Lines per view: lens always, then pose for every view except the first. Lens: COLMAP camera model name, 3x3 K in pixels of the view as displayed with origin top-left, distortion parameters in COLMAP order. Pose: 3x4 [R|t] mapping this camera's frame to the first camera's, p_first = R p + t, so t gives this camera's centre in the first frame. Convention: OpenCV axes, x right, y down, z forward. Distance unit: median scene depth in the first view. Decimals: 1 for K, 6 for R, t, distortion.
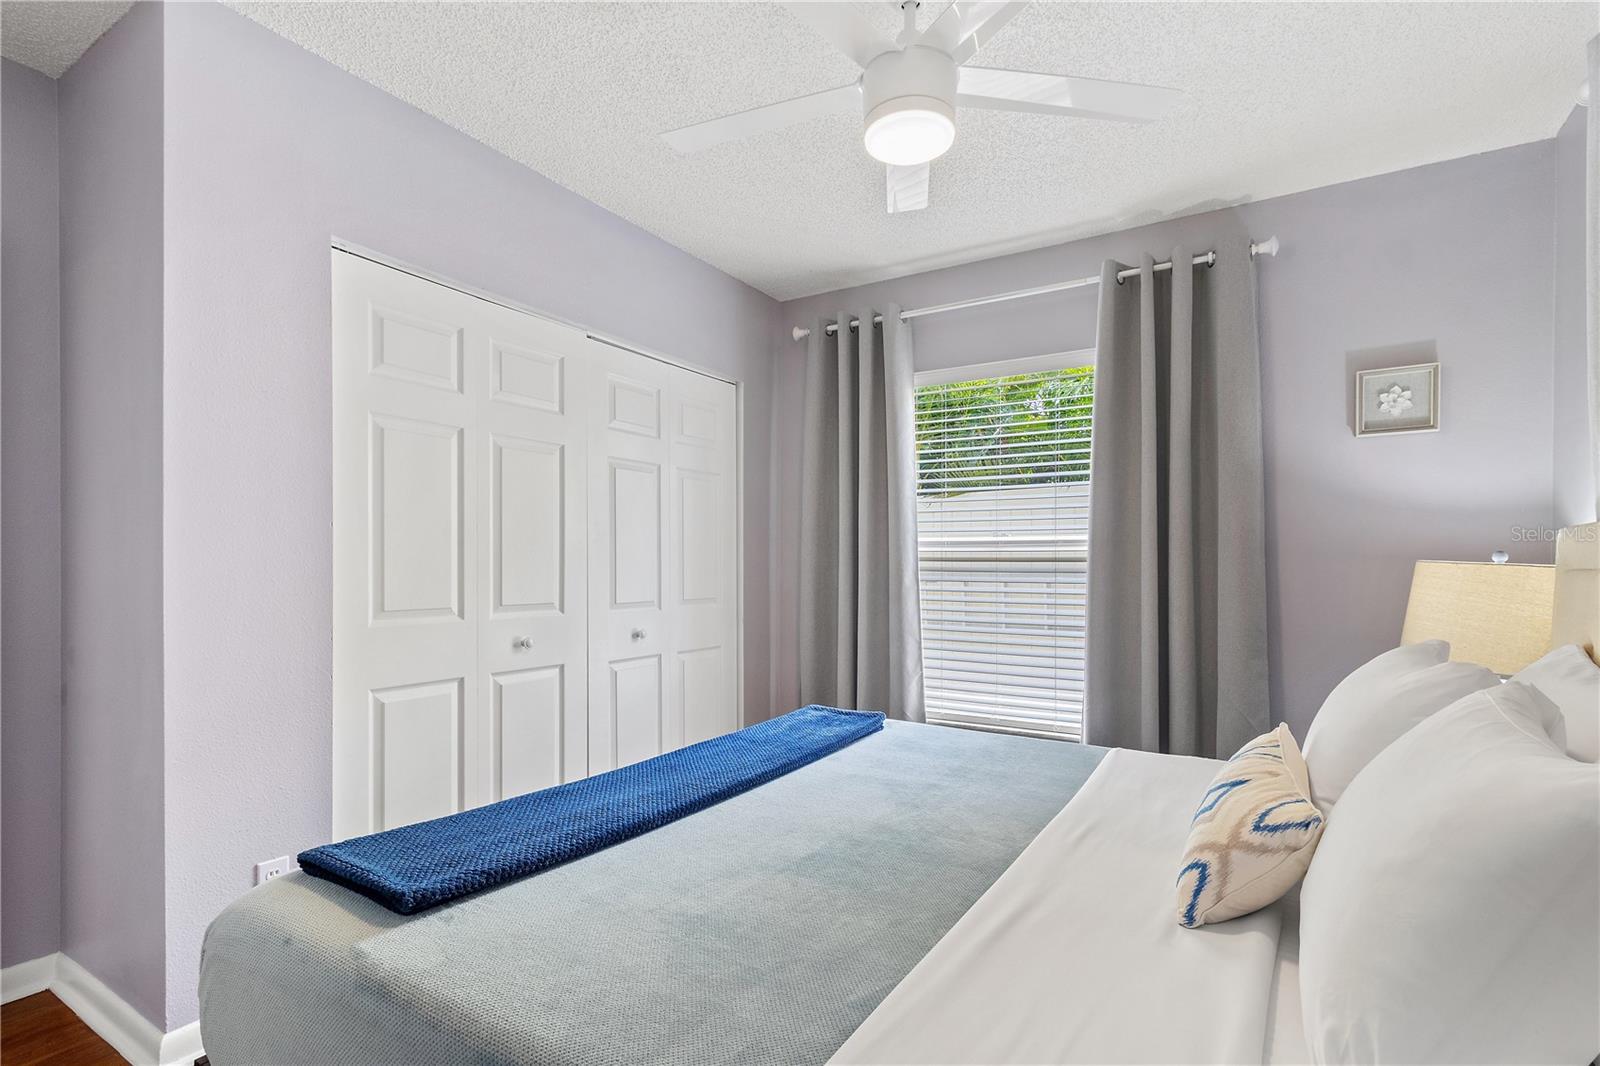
lens RADIAL K [[760.8, 0, 805.6], [0, 760.8, 566.9], [0, 0, 1]] dist [0.002807, 0.000210]
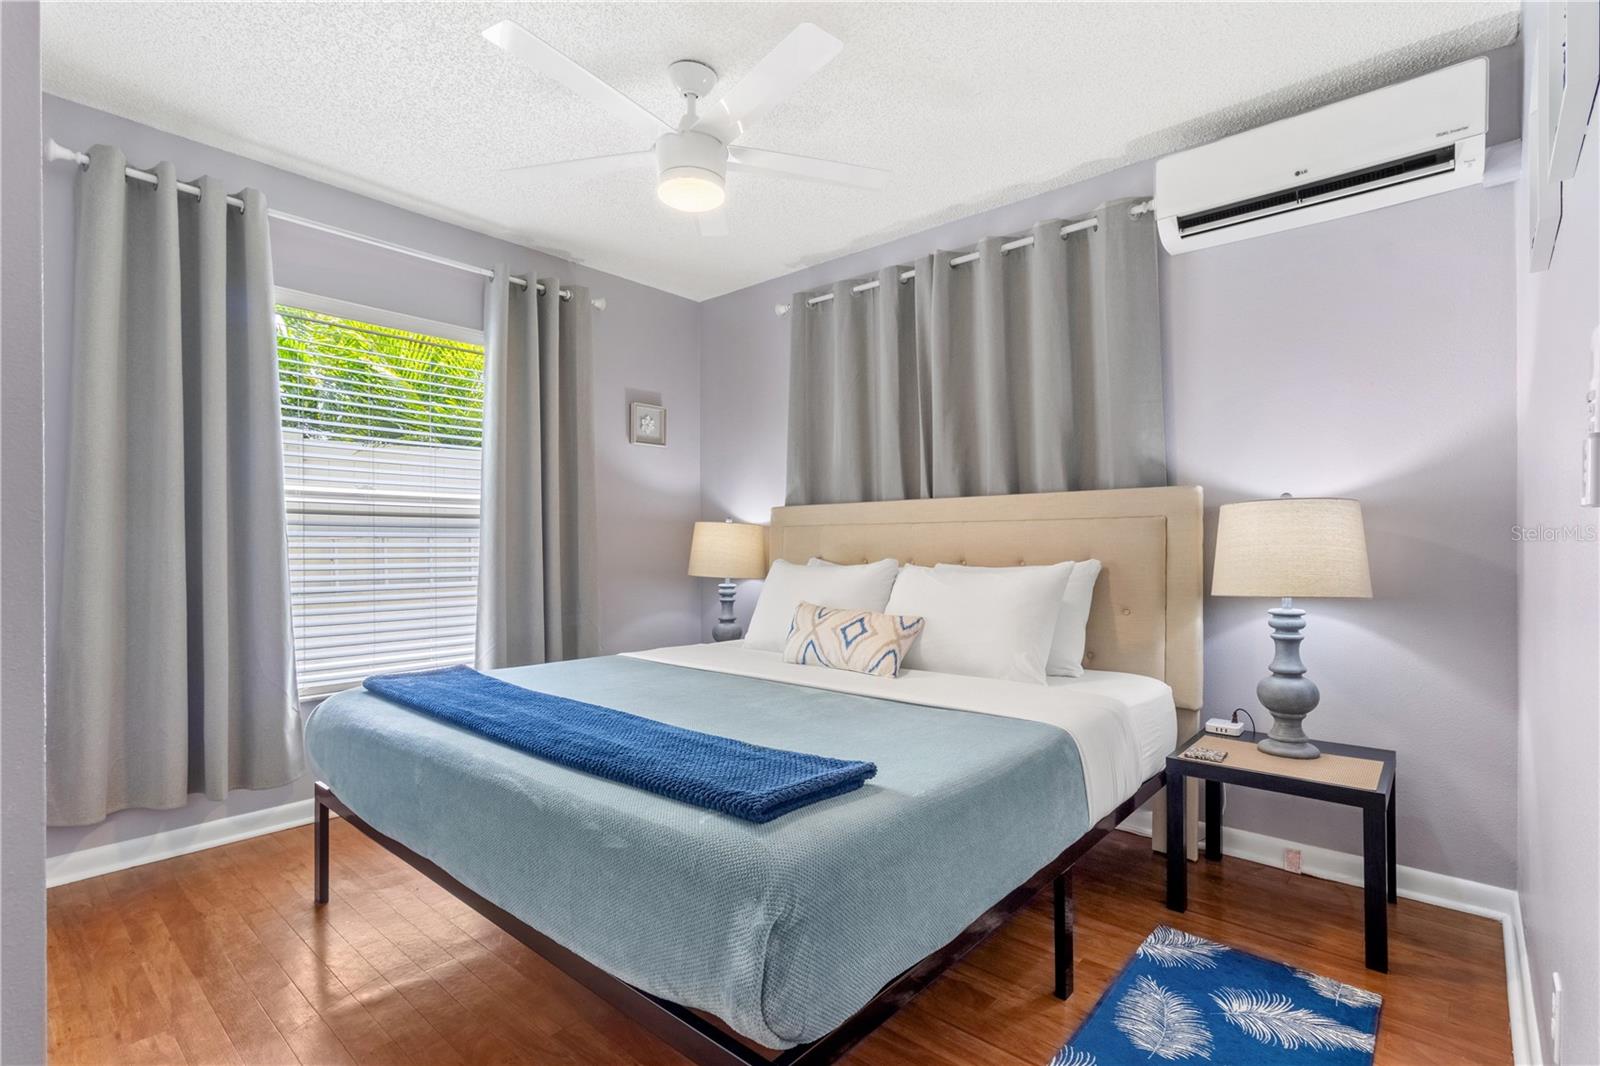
lens RADIAL K [[760.6, 0, 802.5], [0, 760.6, 553.5], [0, 0, 1]] dist [0.000110, 0.000495]
pose [[0.160587, -0.021992, 0.986777, -0.686116], [-0.004904, 0.999722, 0.023078, 0.017126], [-0.987010, -0.008546, 0.160434, 0.343579]]
